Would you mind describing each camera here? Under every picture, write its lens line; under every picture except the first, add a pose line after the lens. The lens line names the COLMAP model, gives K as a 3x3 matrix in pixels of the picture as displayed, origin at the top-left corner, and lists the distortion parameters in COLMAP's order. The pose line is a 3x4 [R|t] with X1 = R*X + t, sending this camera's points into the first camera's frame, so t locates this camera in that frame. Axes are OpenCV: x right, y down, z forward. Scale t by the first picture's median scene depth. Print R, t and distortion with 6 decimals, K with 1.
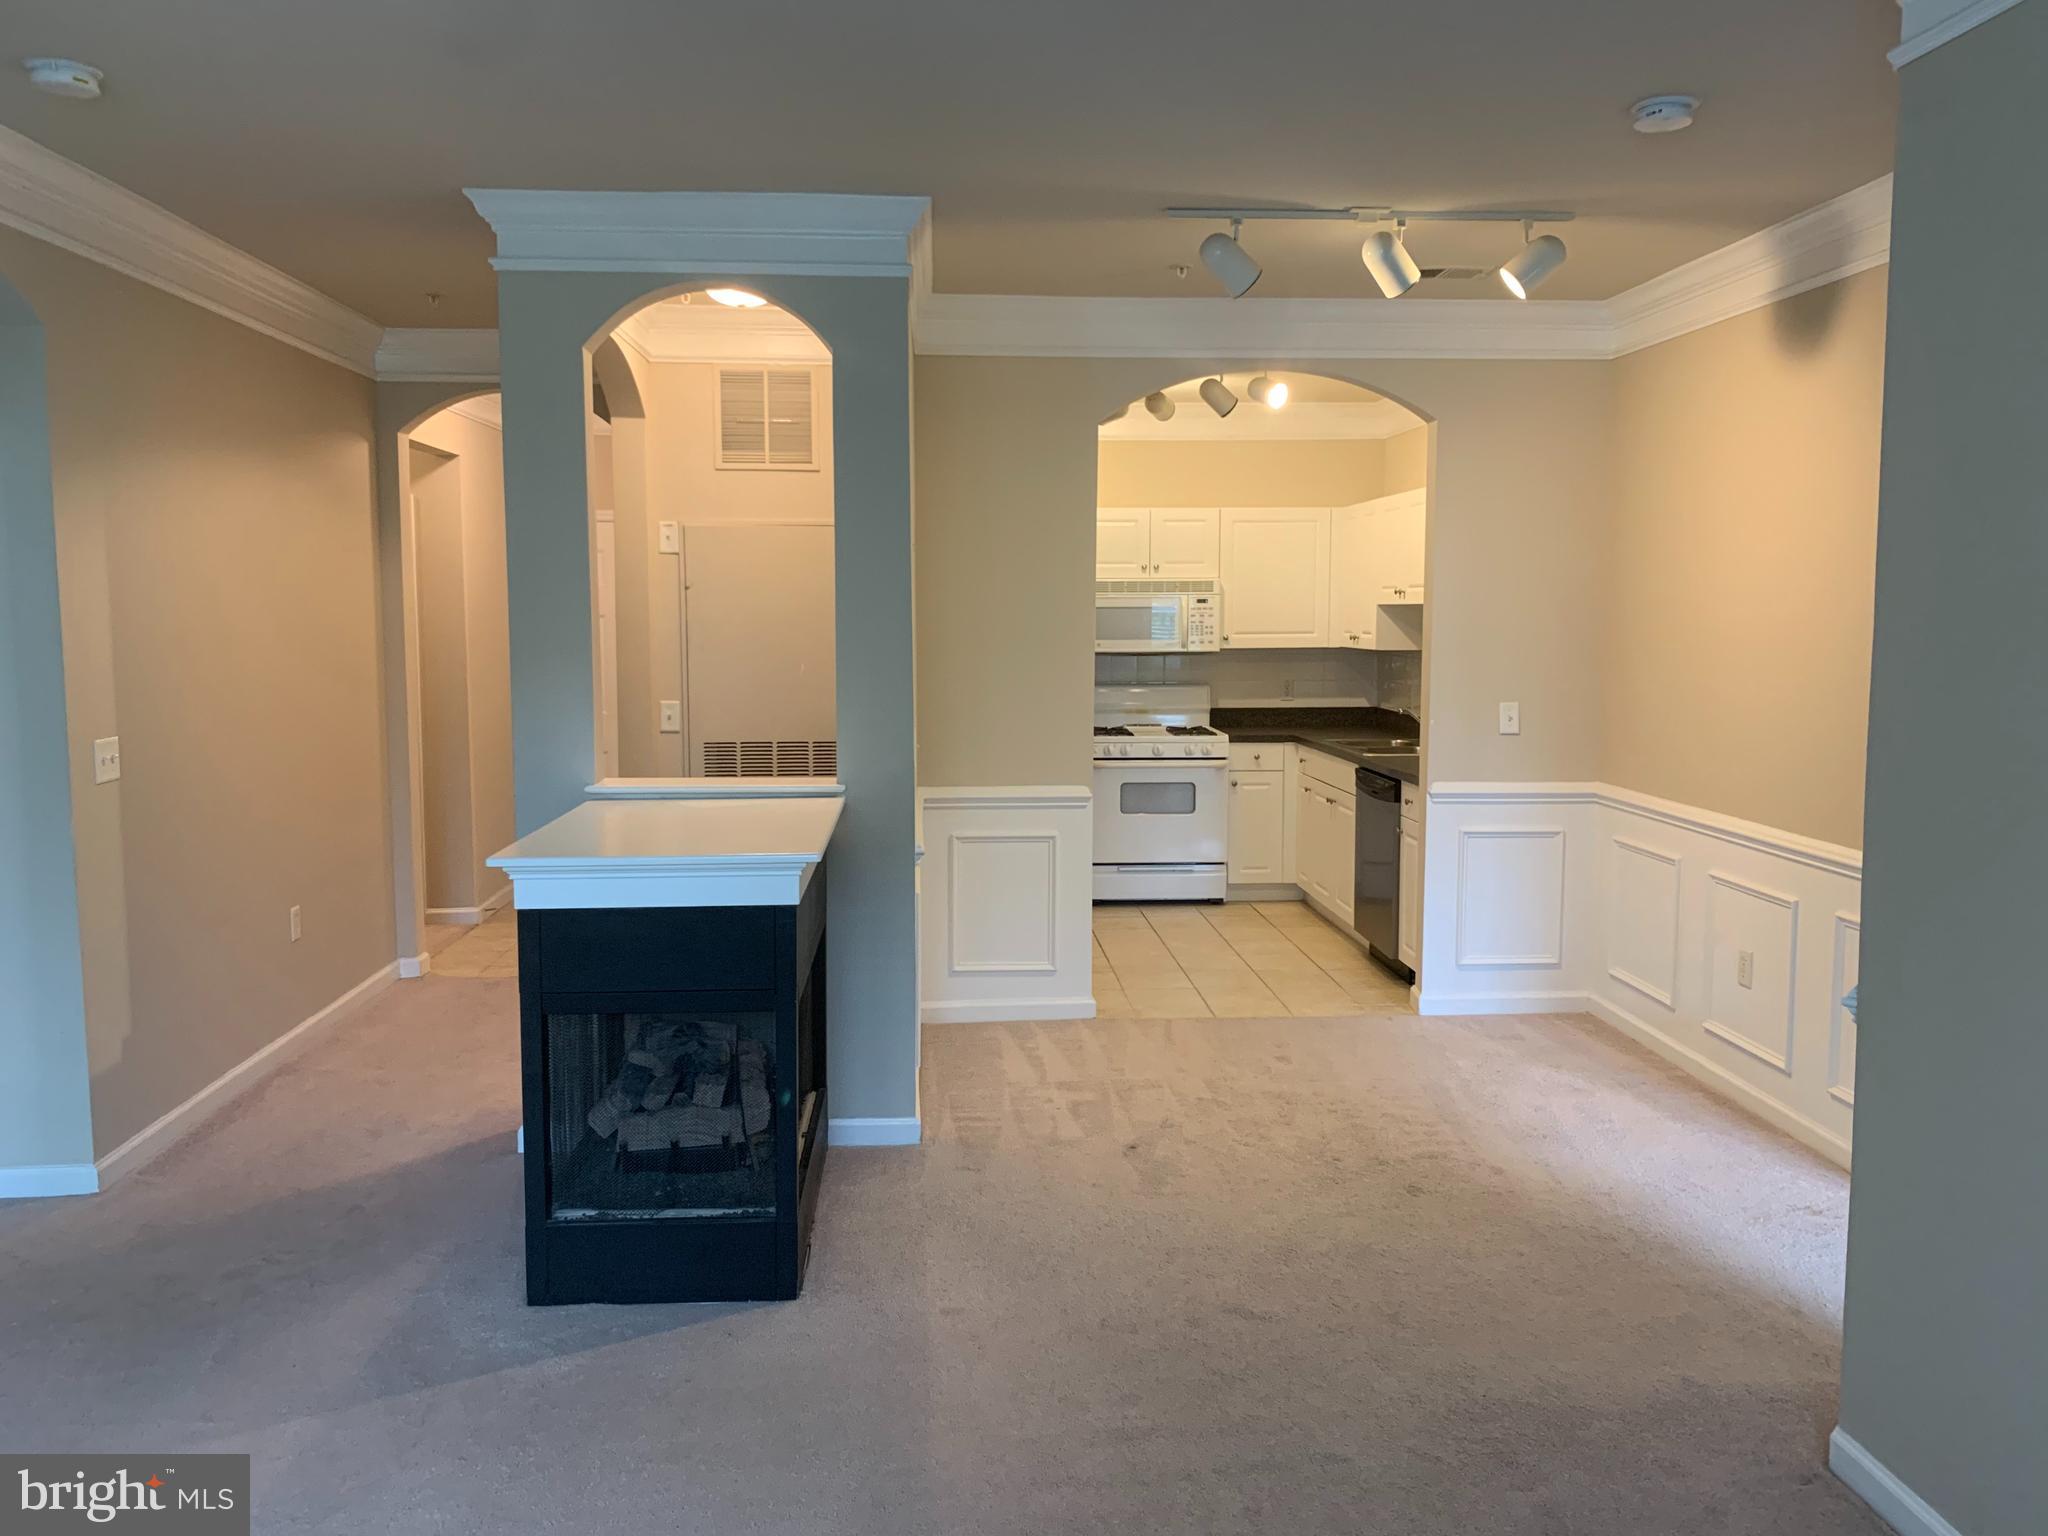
lens RADIAL K [[1571.0, 0, 1024.0], [0, 1571.0, 768.0], [0, 0, 1]] dist [0.006298, -0.001669]
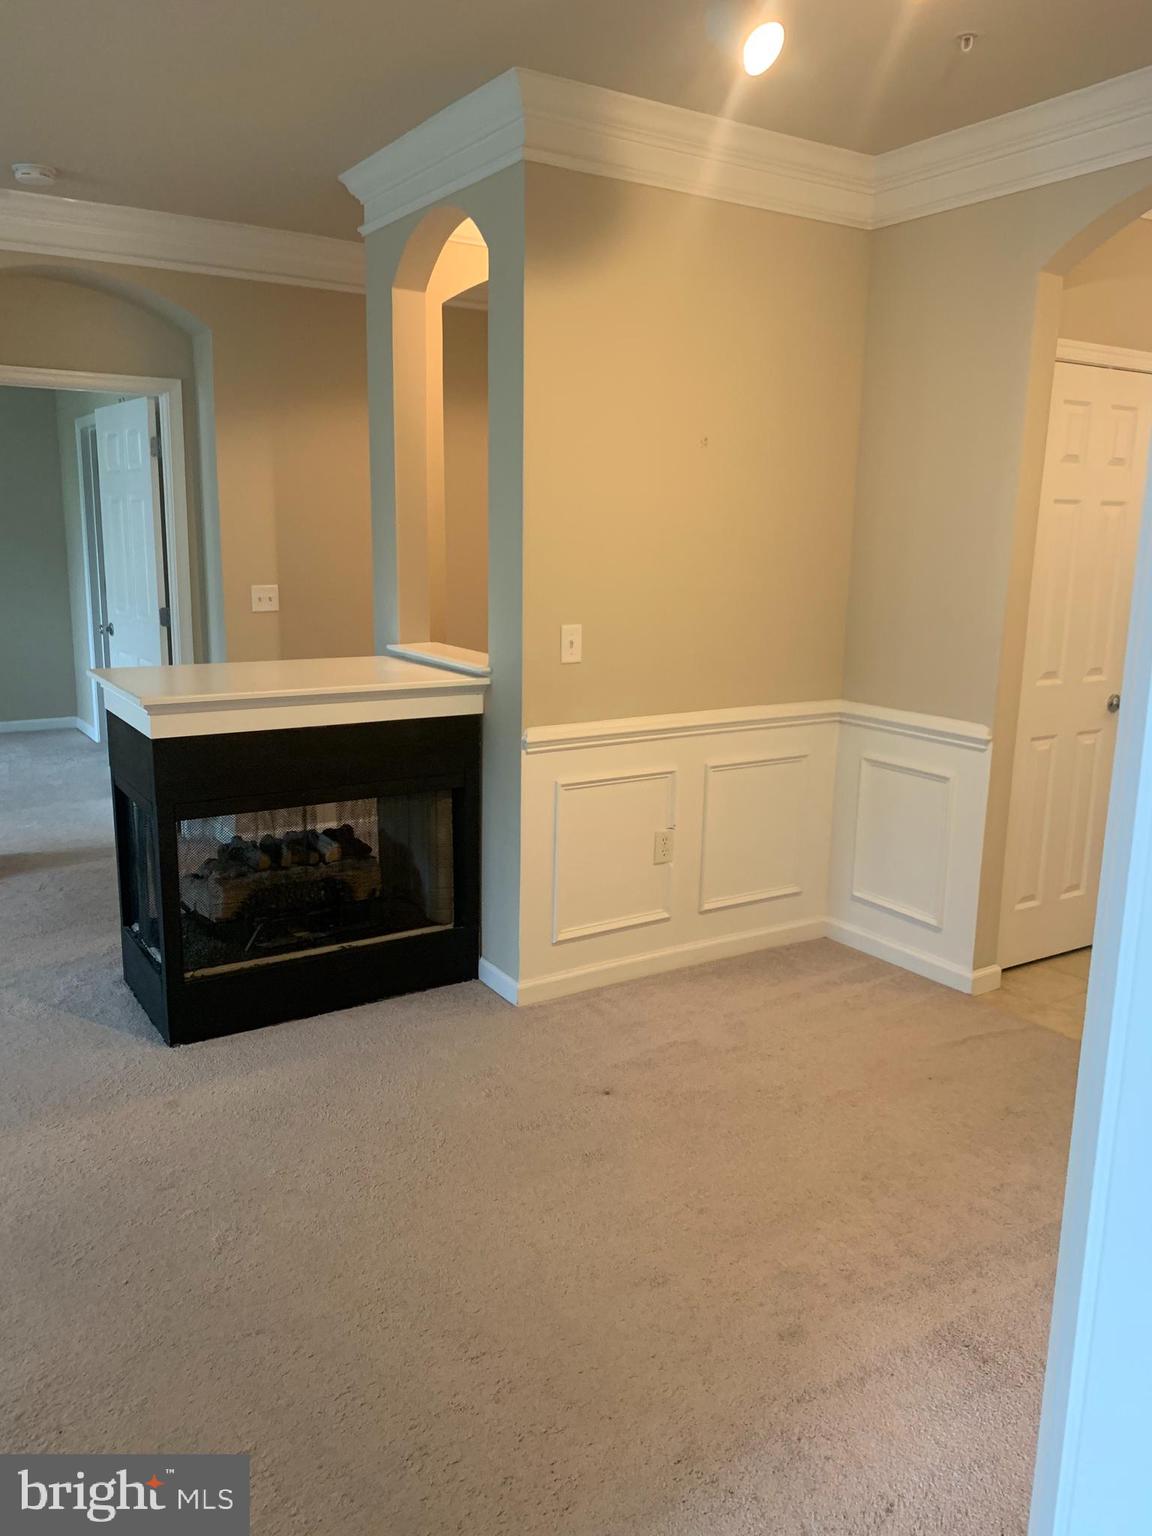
lens RADIAL K [[1186.5, 0, 576.0], [0, 1186.5, 768.0], [0, 0, 1]] dist [0.004310, 0.002812]
pose [[0.487528, 0.181502, -0.854033, 0.481490], [-0.111907, 0.983076, 0.145045, -0.034390], [0.865906, 0.024859, 0.499589, 0.490677]]
